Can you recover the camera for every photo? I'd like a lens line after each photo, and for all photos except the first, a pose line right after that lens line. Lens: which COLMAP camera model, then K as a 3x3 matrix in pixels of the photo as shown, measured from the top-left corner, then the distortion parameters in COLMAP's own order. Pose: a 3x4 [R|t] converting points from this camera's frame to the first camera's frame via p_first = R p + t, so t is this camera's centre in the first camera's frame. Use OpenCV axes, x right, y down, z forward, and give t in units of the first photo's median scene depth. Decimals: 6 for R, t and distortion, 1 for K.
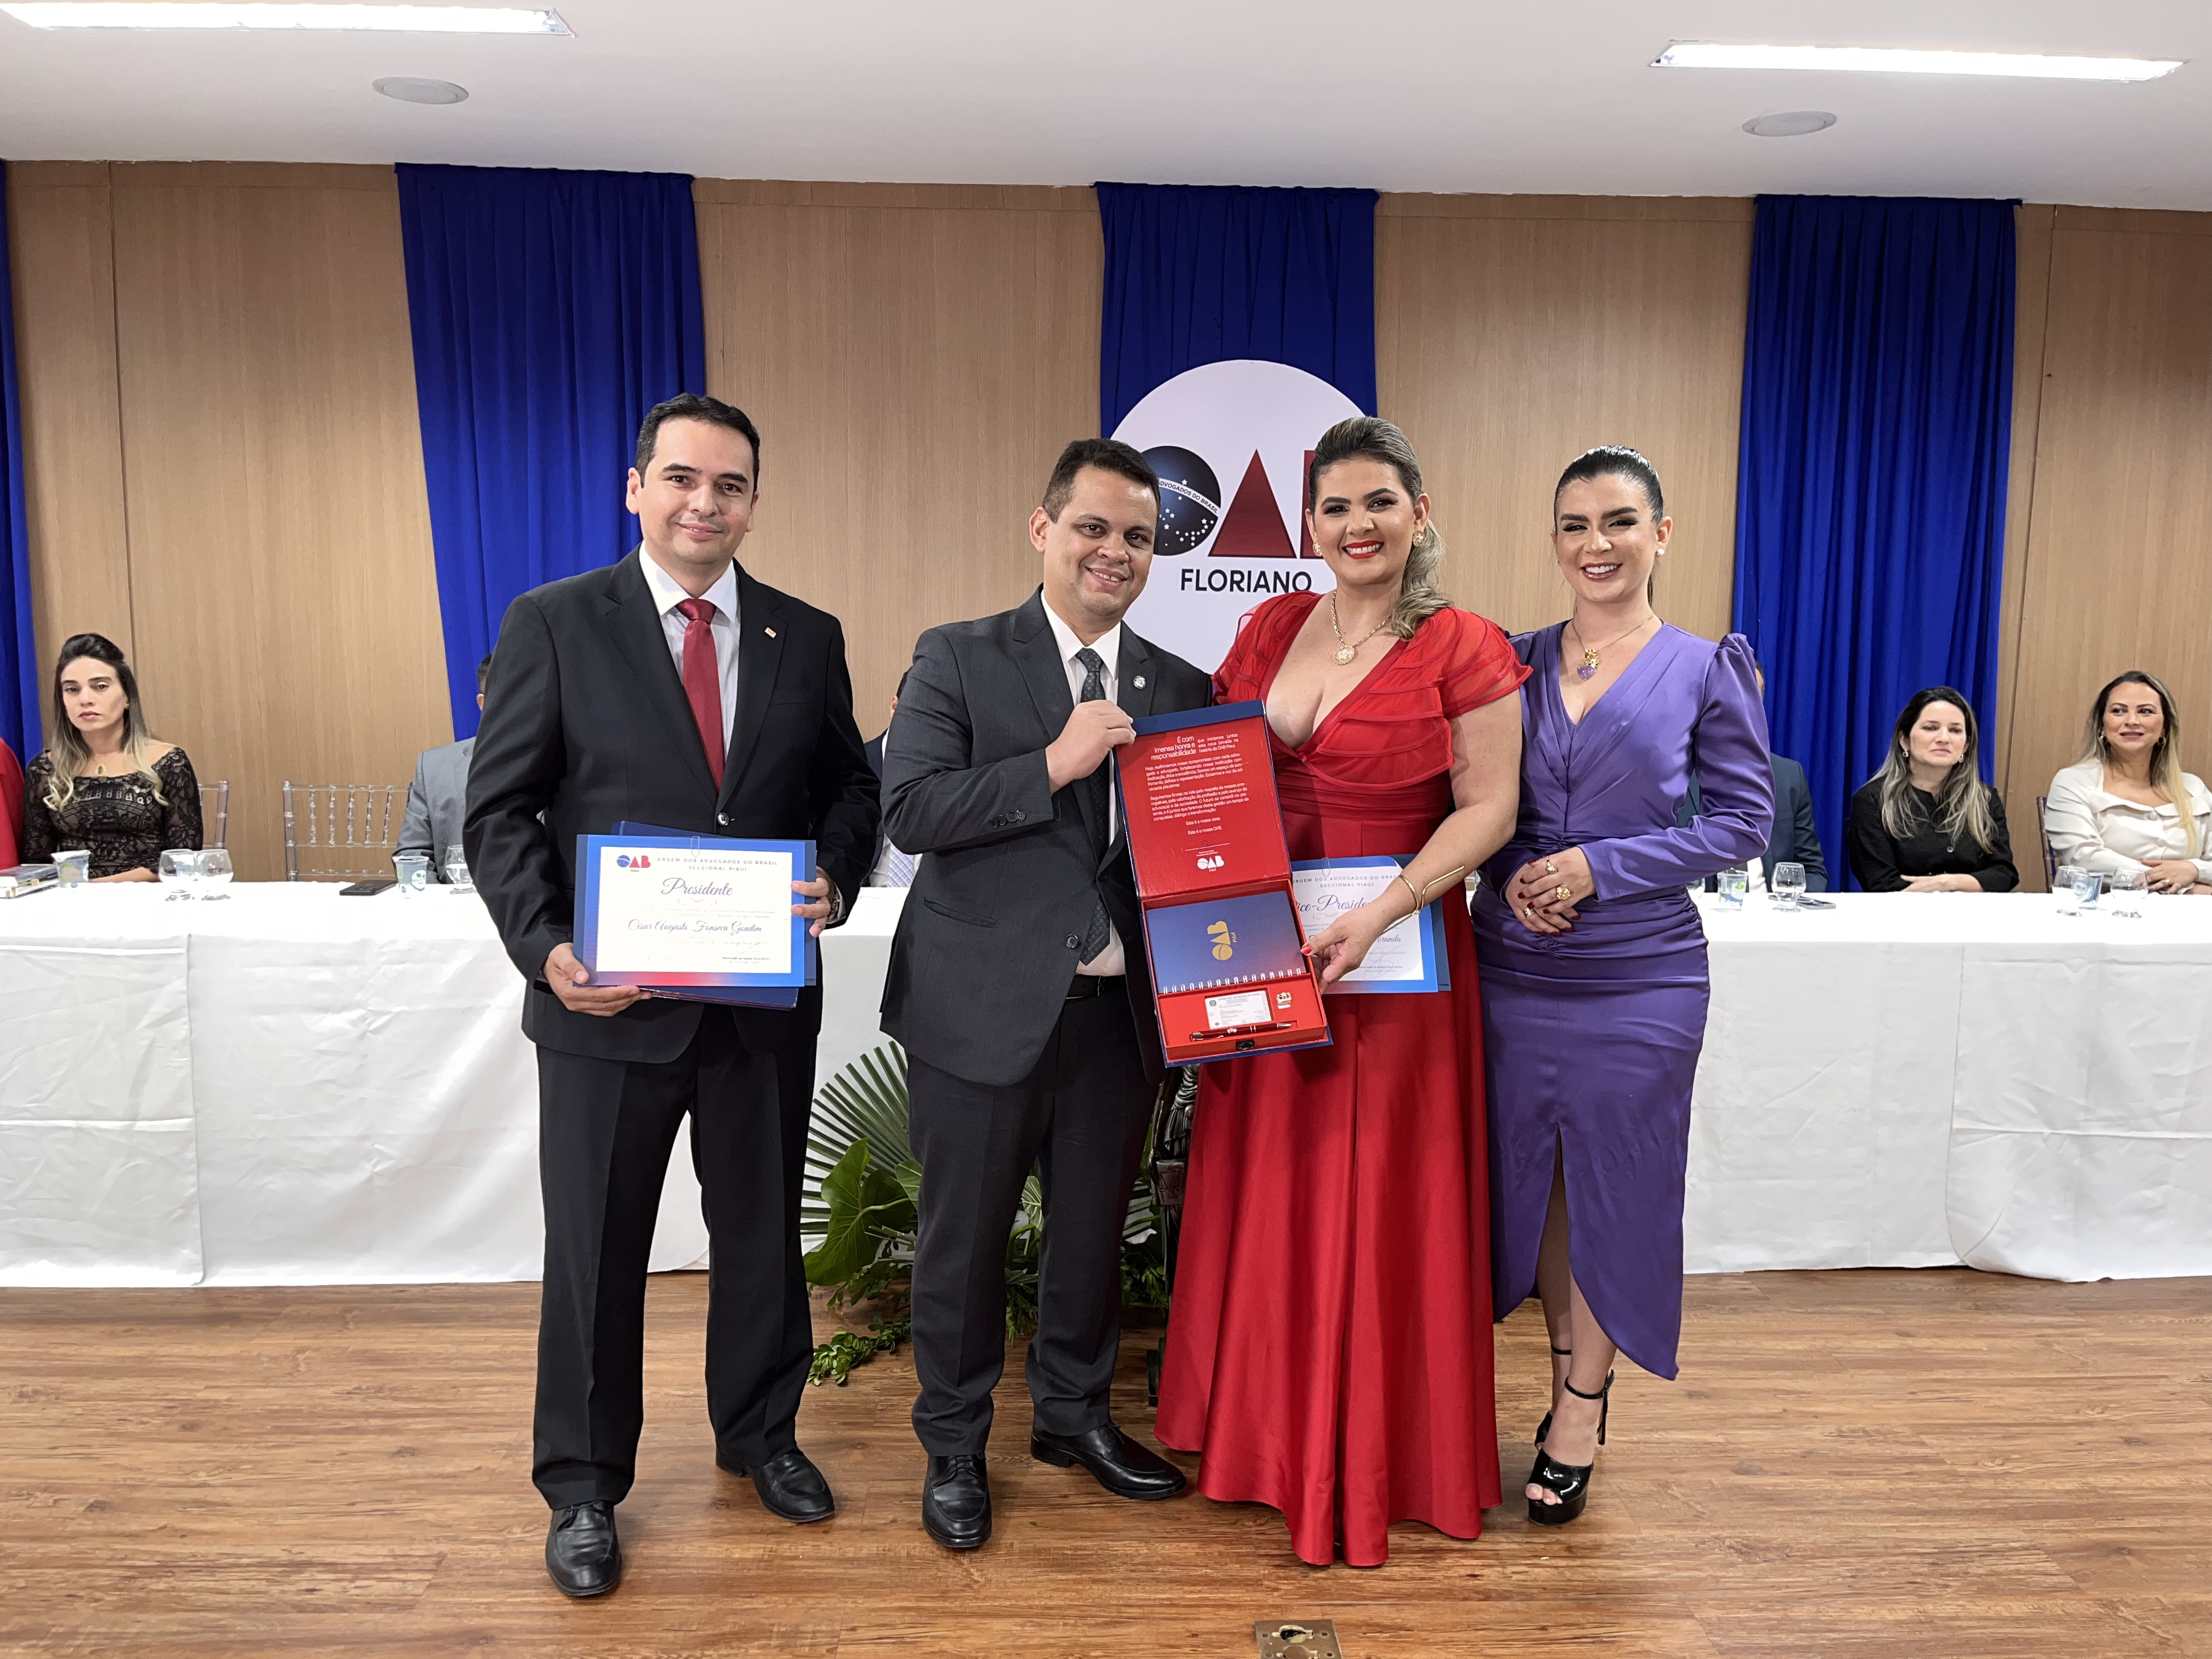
lens RADIAL K [[1676.7, 0, 1114.9], [0, 1676.7, 848.1], [0, 0, 1]] dist [0.079075, -0.113092]
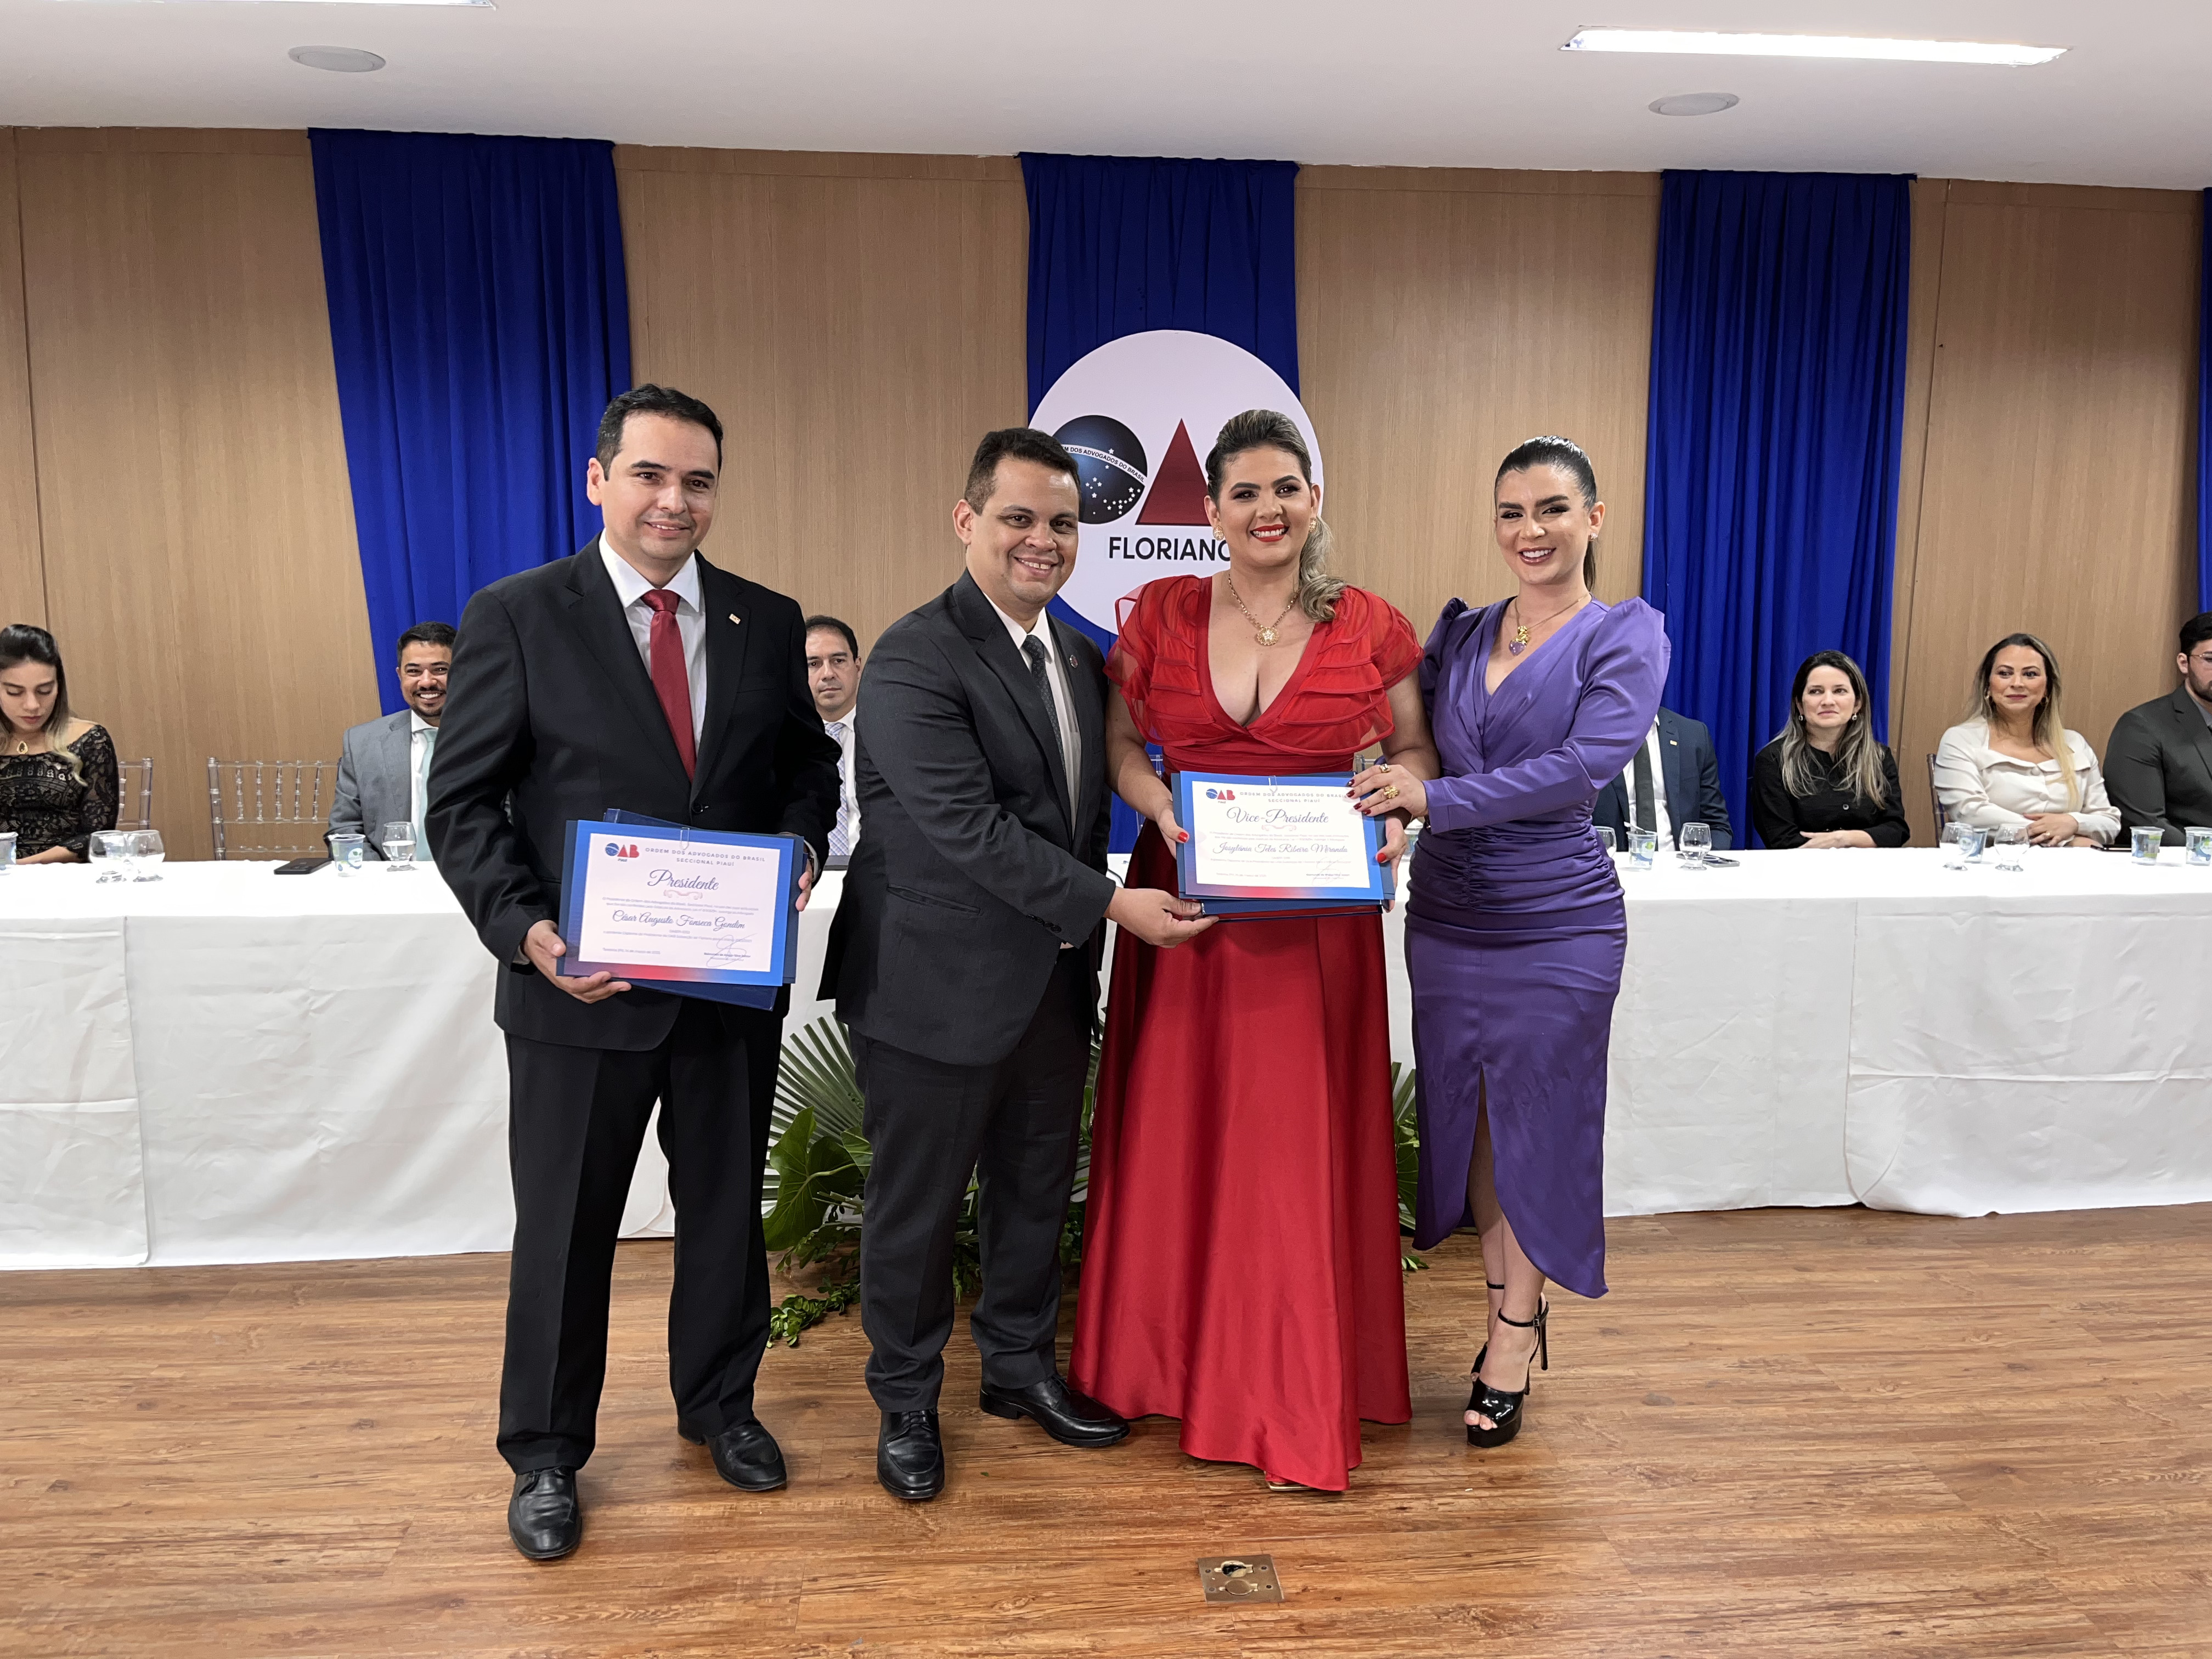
lens RADIAL K [[1676.7, 0, 1124.6], [0, 1676.7, 838.3], [0, 0, 1]] dist [0.079075, -0.113092]
pose [[0.998669, -0.013532, 0.049777, -0.006660], [0.012374, 0.999648, 0.023486, -0.012200], [-0.050077, -0.022839, 0.998484, -0.028303]]
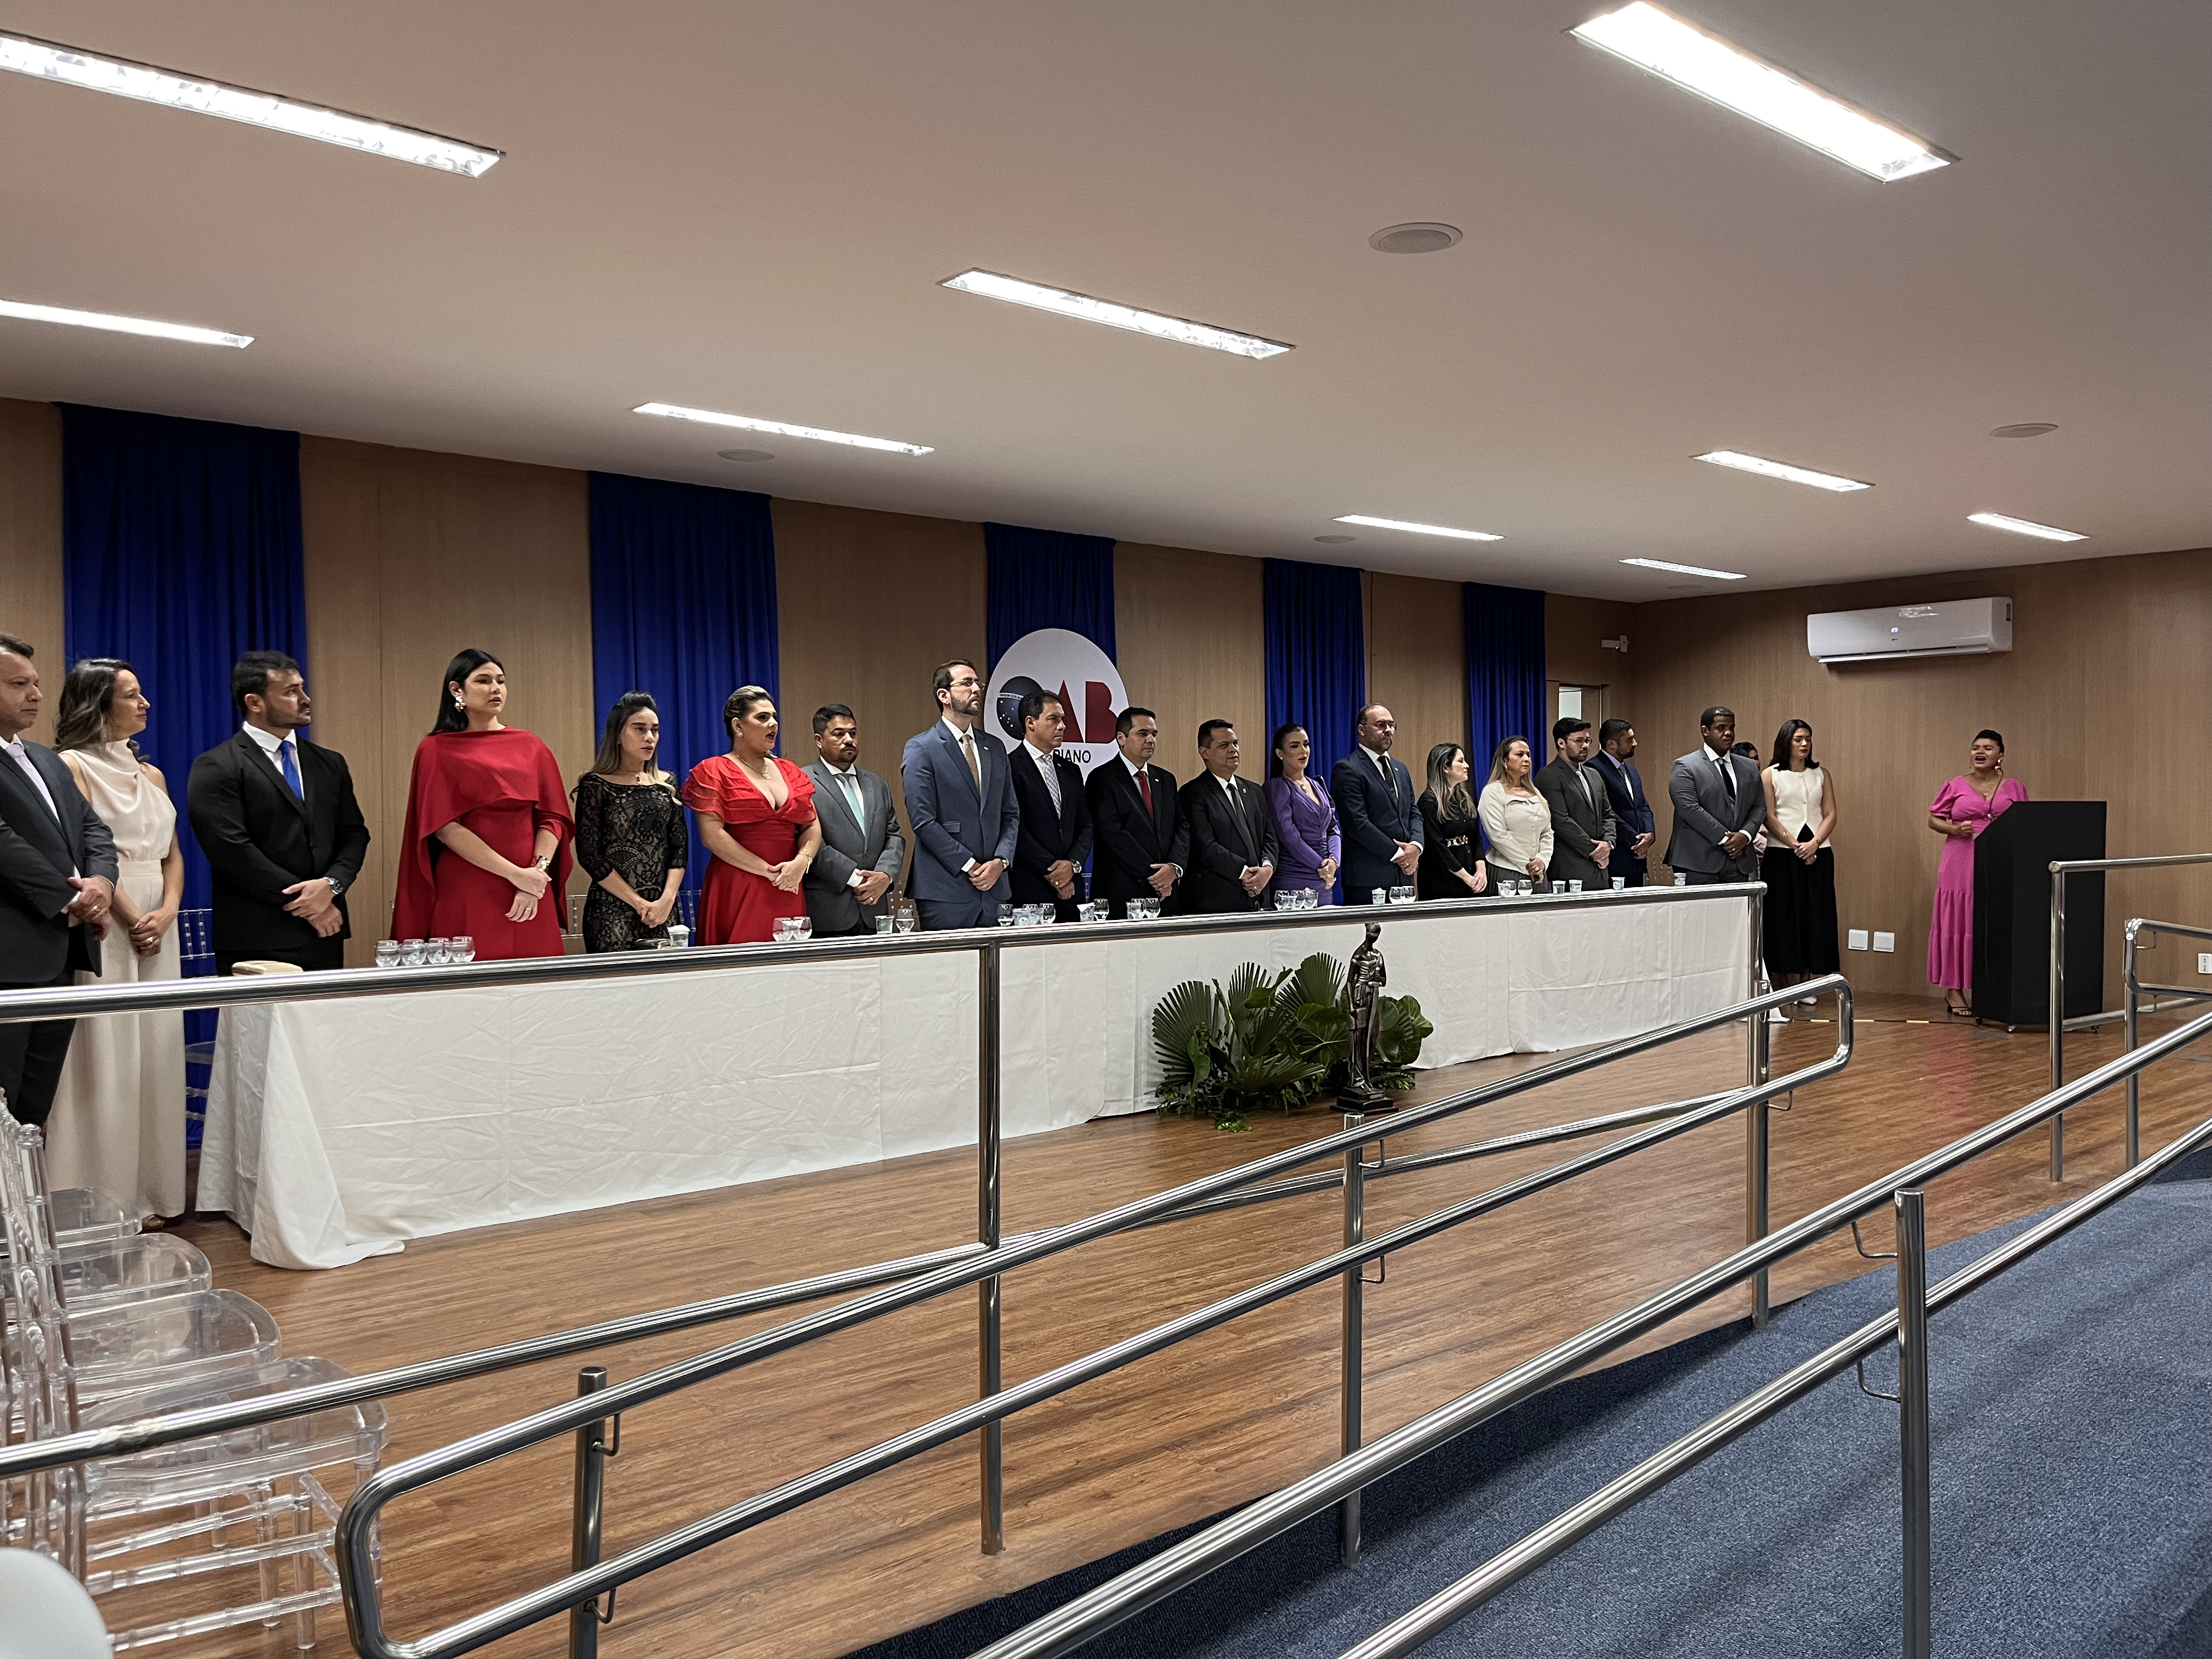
lens RADIAL K [[1748.4, 0, 1101.7], [0, 1748.4, 848.1], [0, 0, 1]] dist [0.033589, -0.001236]
pose [[0.785640, -0.031550, 0.617879, -1.507977], [0.095361, 0.992940, -0.070550, 0.092392], [-0.611291, 0.114349, 0.783101, -0.589843]]
